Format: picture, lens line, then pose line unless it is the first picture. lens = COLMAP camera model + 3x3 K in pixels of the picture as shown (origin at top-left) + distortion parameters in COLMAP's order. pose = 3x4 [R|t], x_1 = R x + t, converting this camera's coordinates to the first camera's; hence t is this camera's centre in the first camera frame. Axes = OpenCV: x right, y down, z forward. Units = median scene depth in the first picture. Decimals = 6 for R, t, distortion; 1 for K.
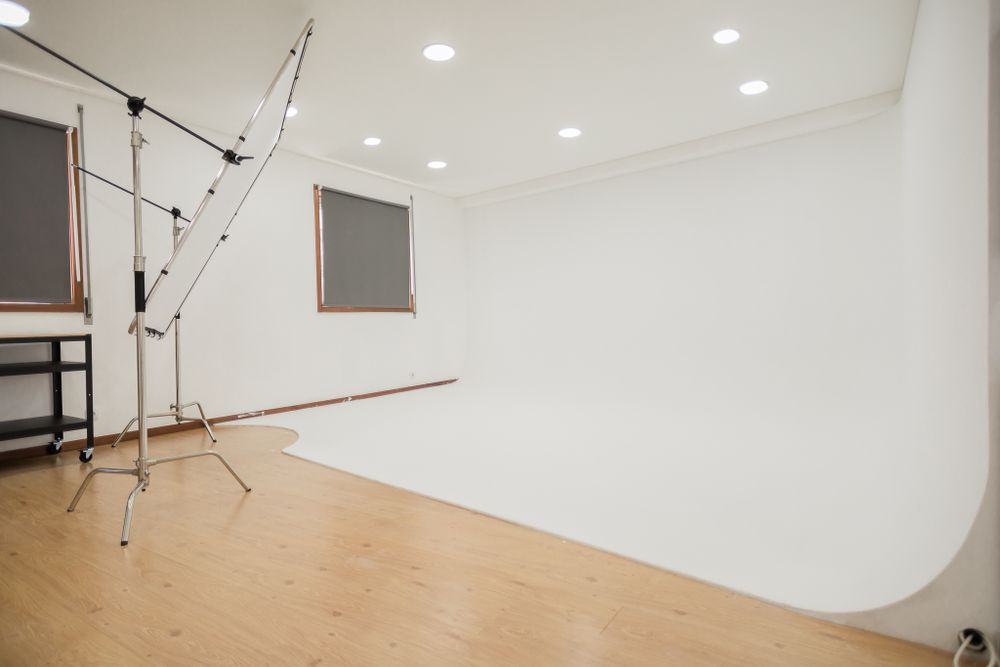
lens RADIAL K [[551.0, 0, 497.6], [0, 551.0, 331.7], [0, 0, 1]] dist [0.018151, -0.000335]
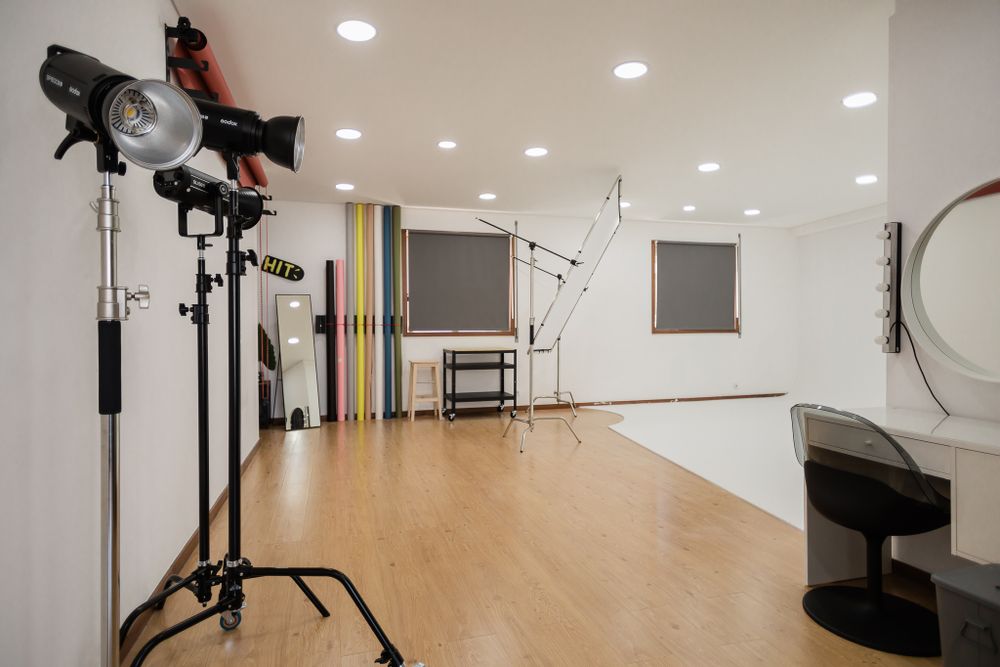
lens RADIAL K [[551.0, 0, 497.6], [0, 551.0, 331.7], [0, 0, 1]] dist [0.018151, -0.000335]
pose [[0.770553, 0.022524, -0.636977, 0.355397], [-0.022844, 0.999709, 0.007715, -0.061496], [0.636966, 0.008606, 0.770844, -0.417090]]
